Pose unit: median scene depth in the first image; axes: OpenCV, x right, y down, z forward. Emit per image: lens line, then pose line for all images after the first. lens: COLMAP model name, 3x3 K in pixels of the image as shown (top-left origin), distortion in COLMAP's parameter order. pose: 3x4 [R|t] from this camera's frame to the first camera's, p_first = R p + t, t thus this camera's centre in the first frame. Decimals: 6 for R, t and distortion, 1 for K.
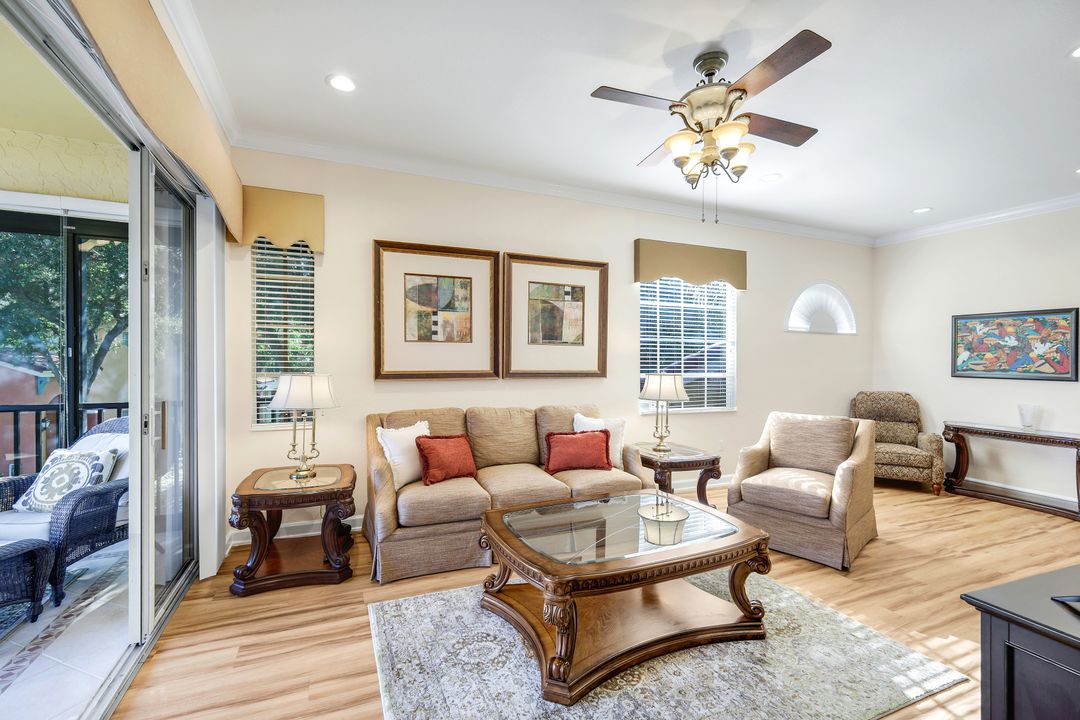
lens RADIAL K [[476.9, 0, 534.8], [0, 476.9, 363.7], [0, 0, 1]] dist [0.000269, -0.000369]
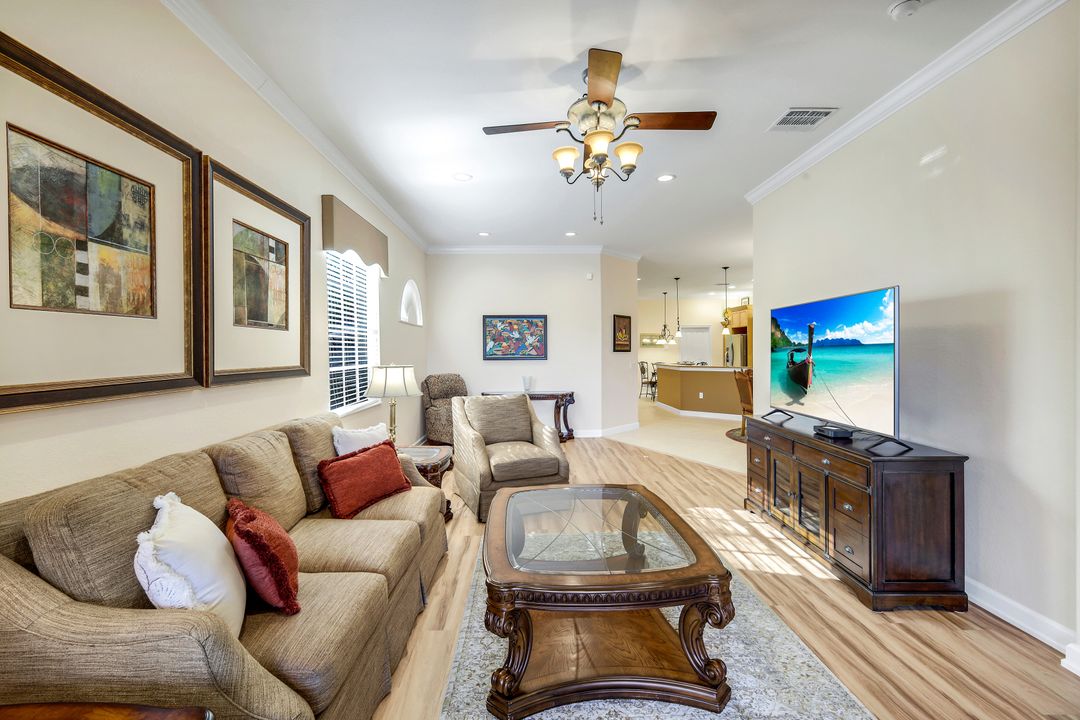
lens RADIAL K [[476.9, 0, 536.0], [0, 476.9, 353.7], [0, 0, 1]] dist [0.000269, -0.000369]
pose [[0.374193, -0.019184, 0.927153, -0.446116], [0.019212, 0.999732, 0.012932, -0.006794], [-0.927152, 0.012973, 0.374461, 0.459533]]
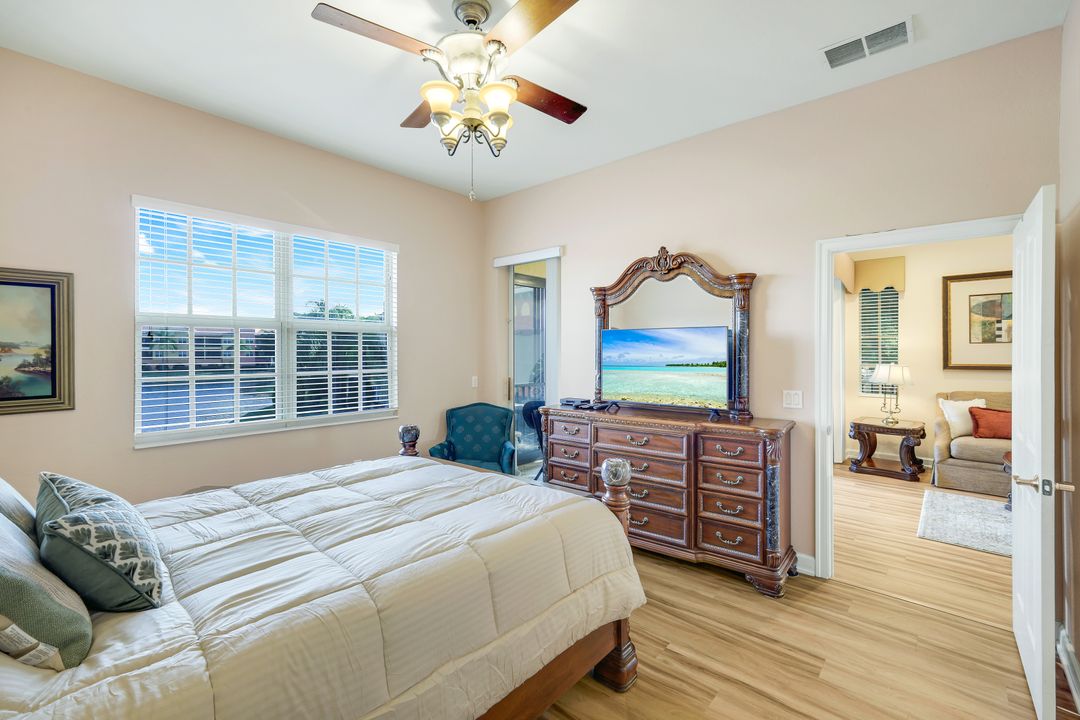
lens RADIAL K [[476.9, 0, 550.3], [0, 476.9, 354.2], [0, 0, 1]] dist [0.000269, -0.000369]
pose [[0.458280, 0.002842, -0.888803, 0.399889], [-0.003408, 0.999993, 0.001441, -0.011575], [0.888802, 0.002369, 0.458286, -0.728554]]
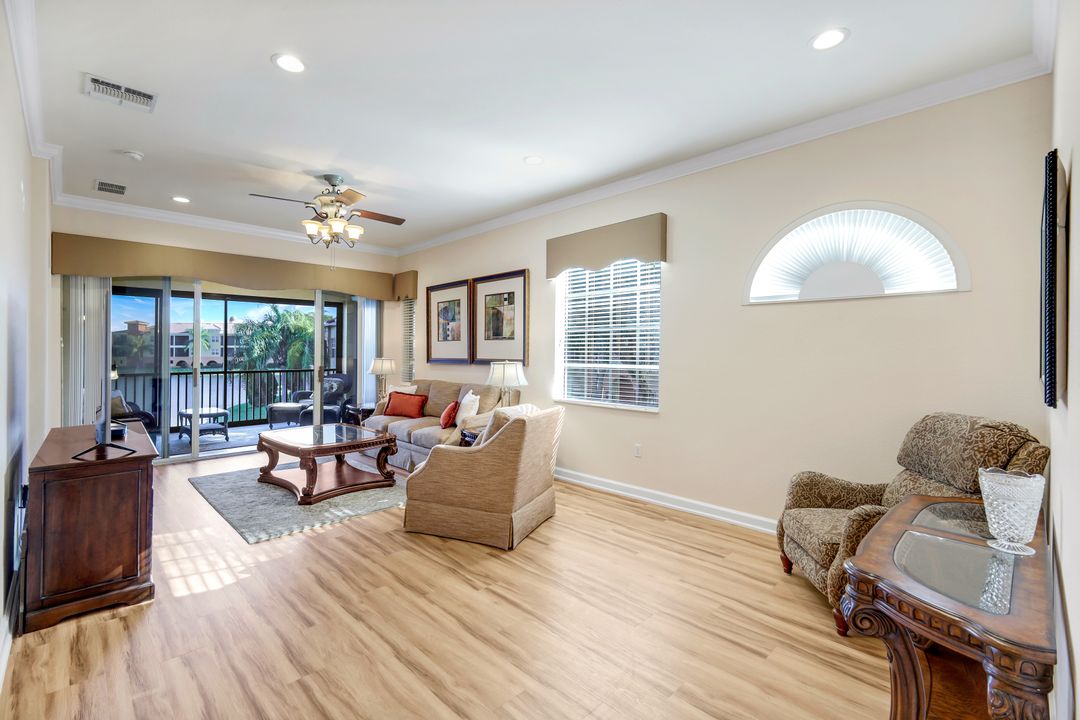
lens RADIAL K [[476.9, 0, 538.3], [0, 476.9, 351.0], [0, 0, 1]] dist [0.000269, -0.000369]
pose [[0.373053, -0.012107, -0.927731, 1.418985], [-0.011893, 0.999770, -0.017830, 0.014618], [0.927734, 0.017685, 0.372824, 0.663554]]
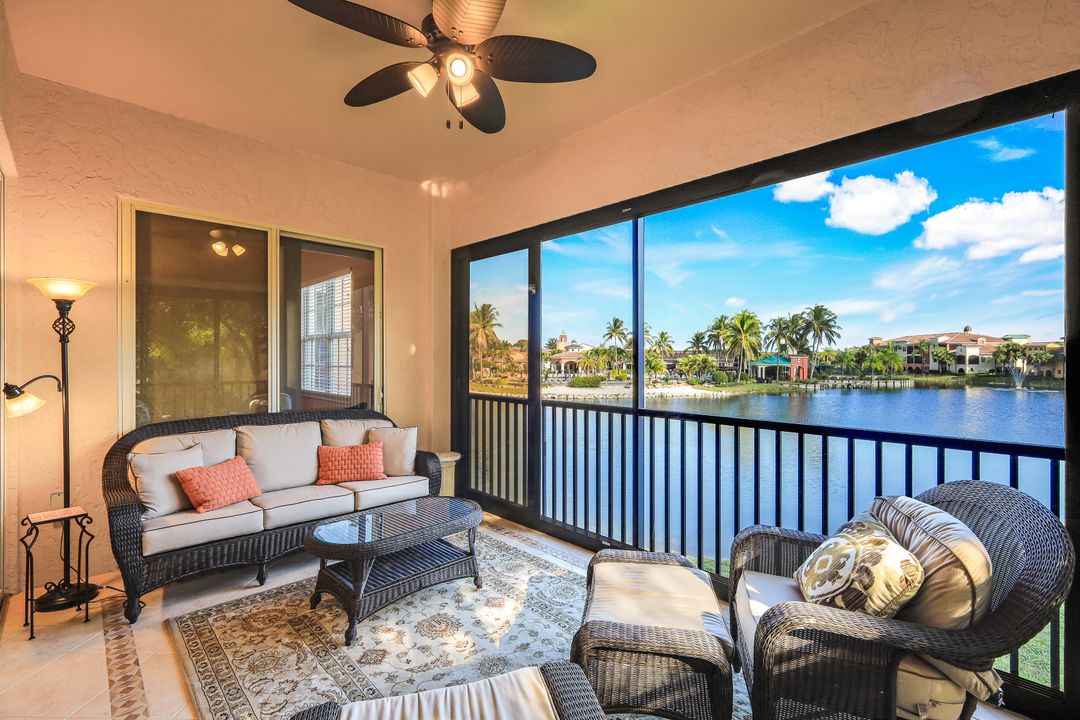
lens RADIAL K [[476.9, 0, 536.1], [0, 476.9, 361.6], [0, 0, 1]] dist [0.000269, -0.000369]
pose [[-0.933155, -0.009684, -0.359345, -0.682402], [-0.016752, 0.999722, 0.016563, -0.007627], [0.359084, 0.021475, -0.933058, 0.861907]]
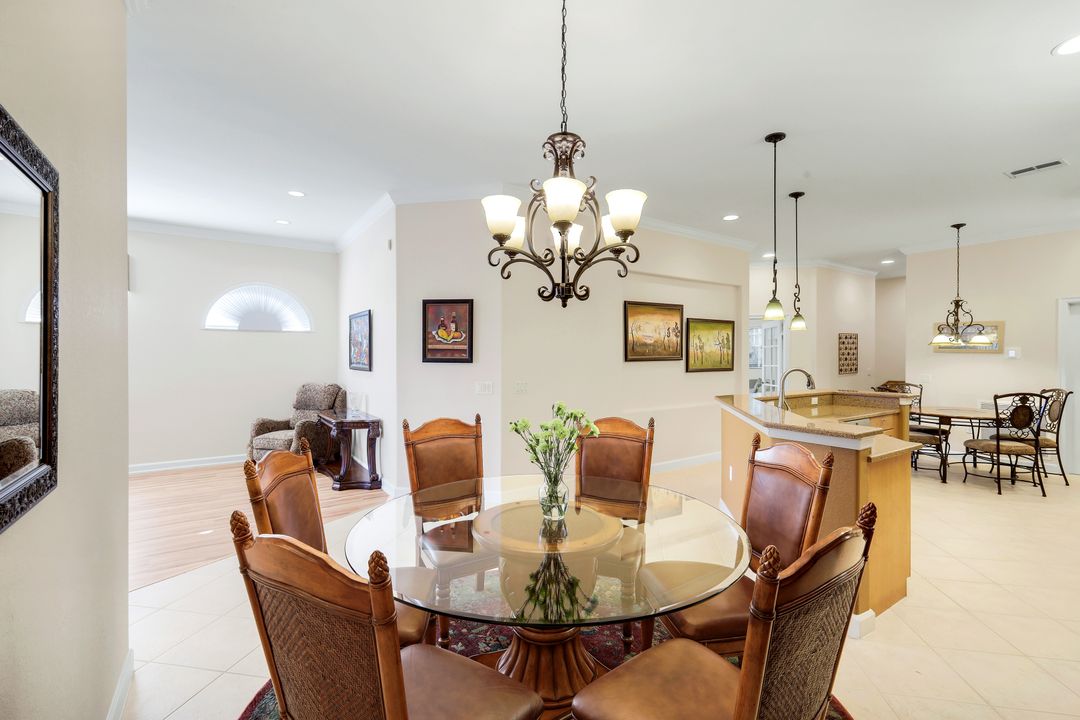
lens RADIAL K [[476.9, 0, 535.7], [0, 476.9, 351.3], [0, 0, 1]] dist [0.000269, -0.000369]
pose [[0.981240, -0.009419, 0.192560, 1.451691], [0.013078, 0.999757, -0.017739, 0.013525], [-0.192346, 0.019925, 0.981125, -0.259596]]
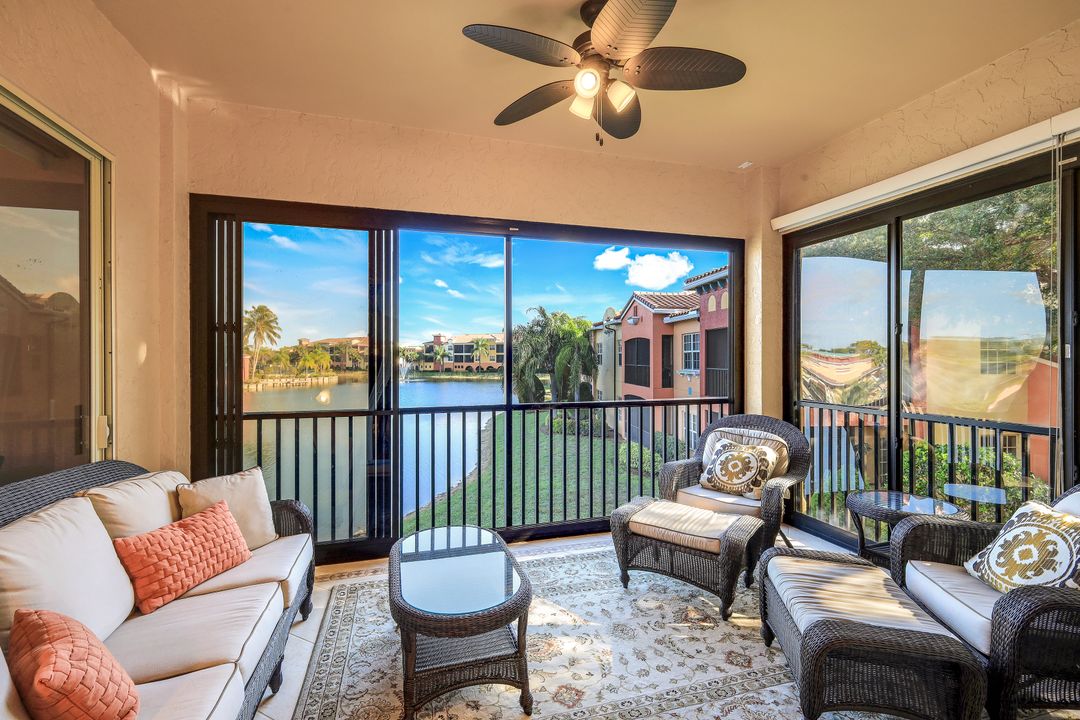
lens RADIAL K [[476.9, 0, 539.6], [0, 476.9, 359.4], [0, 0, 1]] dist [0.000269, -0.000369]
pose [[-0.113380, -0.006329, -0.993532, -0.215627], [-0.012365, 0.999911, -0.004959, -0.000742], [0.993475, 0.011723, -0.113448, 0.315749]]
